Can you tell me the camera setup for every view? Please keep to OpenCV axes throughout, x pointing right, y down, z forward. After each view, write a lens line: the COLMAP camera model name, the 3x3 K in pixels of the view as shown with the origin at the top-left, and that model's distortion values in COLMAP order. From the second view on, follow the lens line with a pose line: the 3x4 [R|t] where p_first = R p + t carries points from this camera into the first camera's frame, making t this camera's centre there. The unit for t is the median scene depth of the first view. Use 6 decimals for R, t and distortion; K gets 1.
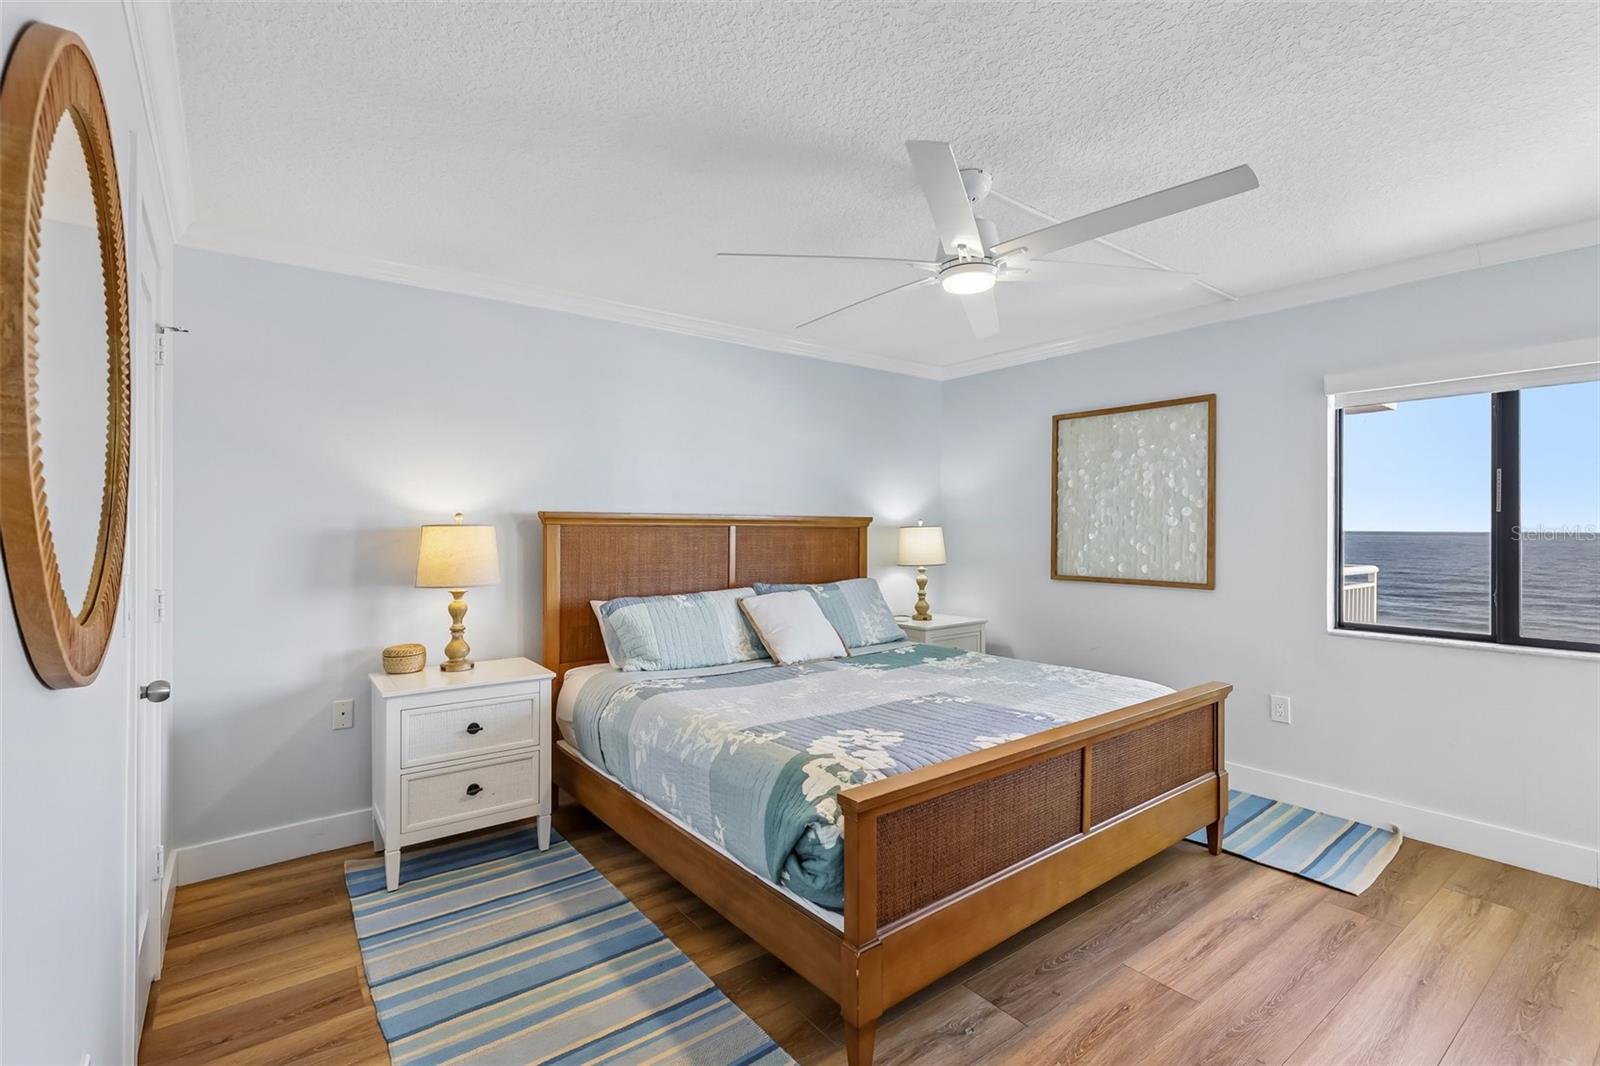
lens RADIAL K [[720.7, 0, 809.8], [0, 720.7, 535.7], [0, 0, 1]] dist [-0.002653, -0.000680]
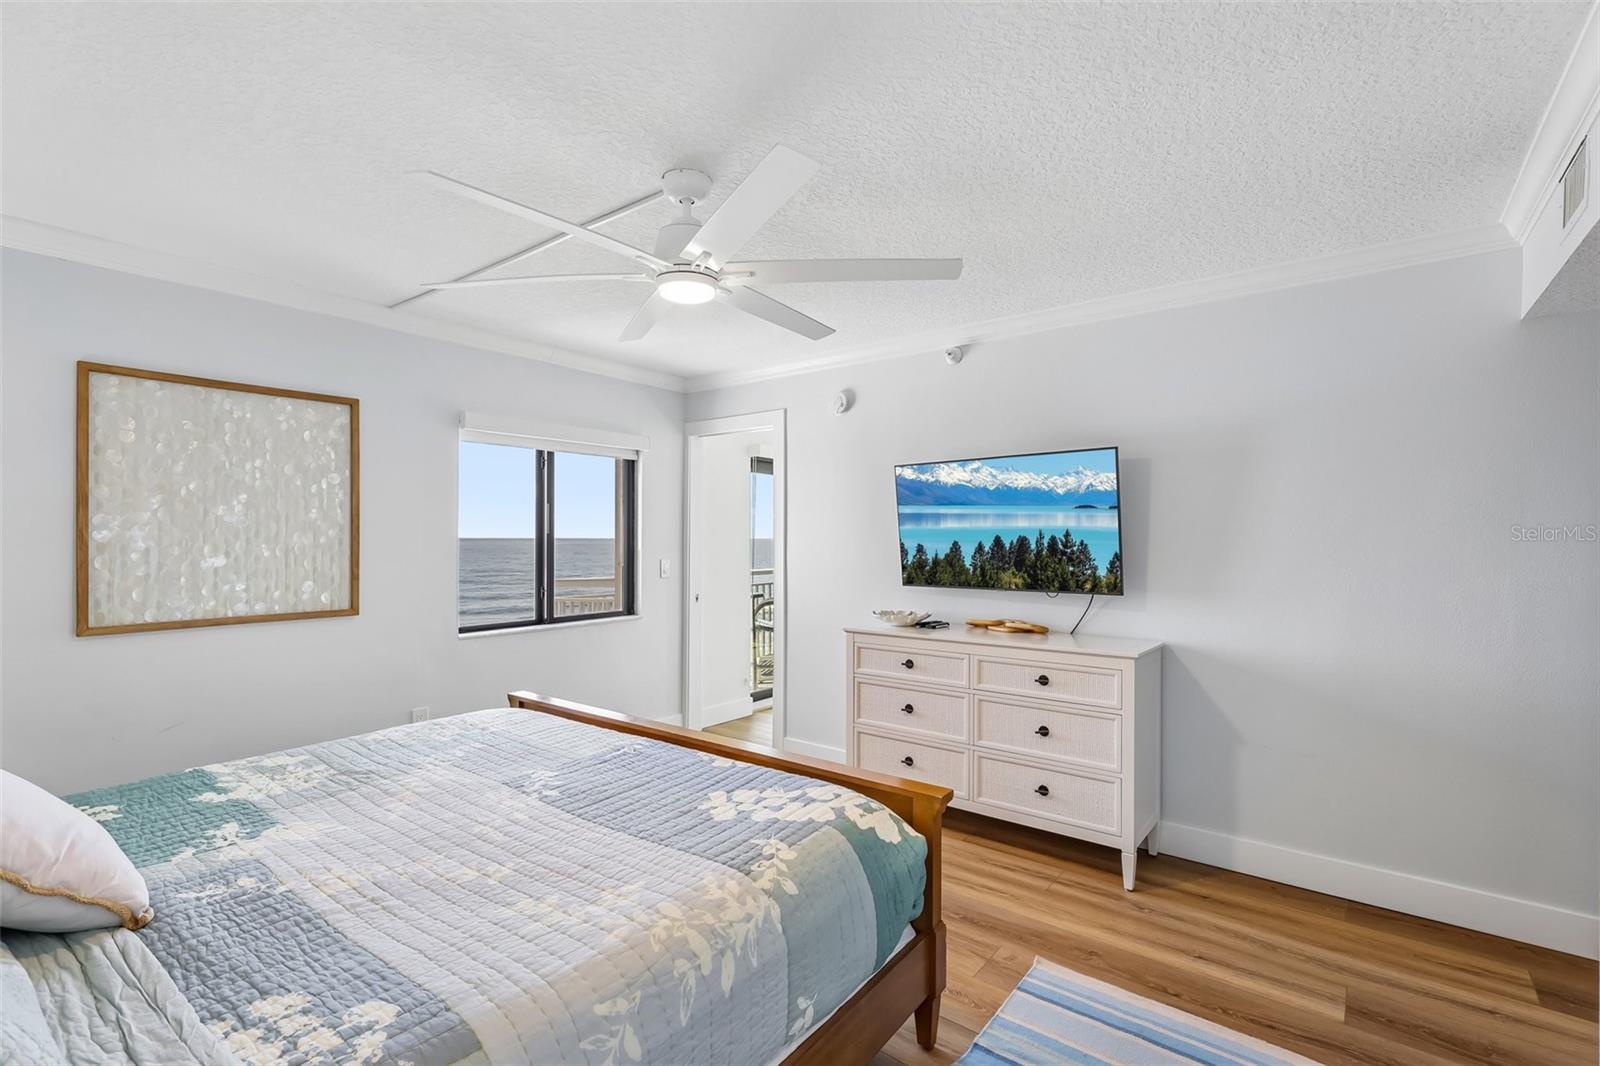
lens RADIAL K [[720.7, 0, 795.6], [0, 720.7, 533.5], [0, 0, 1]] dist [-0.002653, -0.000680]
pose [[-0.236500, 0.000200, 0.971631, -0.714194], [0.007314, 0.999972, 0.001574, -0.038830], [-0.971604, 0.007479, -0.236495, 1.064580]]
